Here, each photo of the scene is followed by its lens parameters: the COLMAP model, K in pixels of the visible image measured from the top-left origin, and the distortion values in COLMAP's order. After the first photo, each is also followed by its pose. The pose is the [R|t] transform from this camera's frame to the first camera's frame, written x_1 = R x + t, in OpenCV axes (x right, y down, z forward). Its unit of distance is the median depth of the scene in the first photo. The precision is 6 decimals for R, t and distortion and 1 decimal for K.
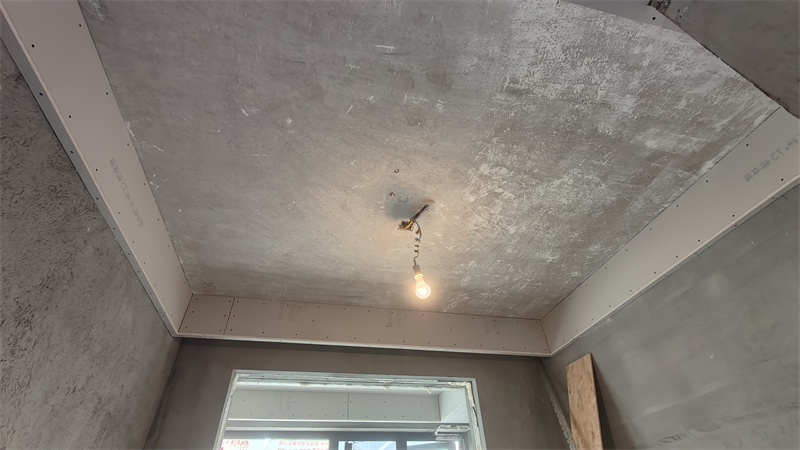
lens RADIAL K [[366.6, 0, 398.5], [0, 366.6, 221.9], [0, 0, 1]] dist [-0.003244, 0.000962]
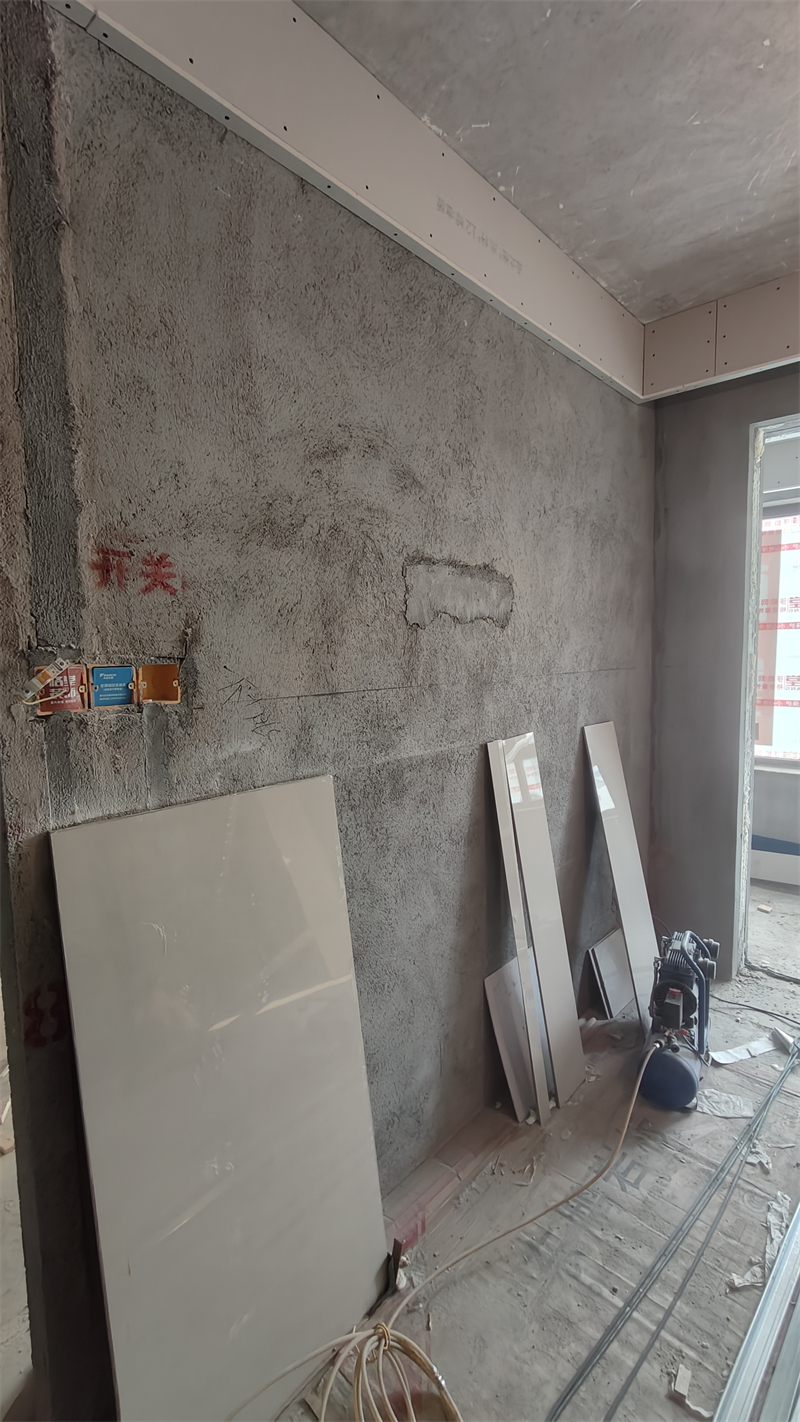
lens RADIAL K [[651.7, 0, 400.5], [0, 651.7, 712.5], [0, 0, 1]] dist [-0.003244, 0.000962]
pose [[0.581916, 0.114535, -0.805143, 0.148244], [0.527523, 0.700331, 0.480891, -0.091164], [0.618945, -0.704570, 0.347113, -0.053396]]
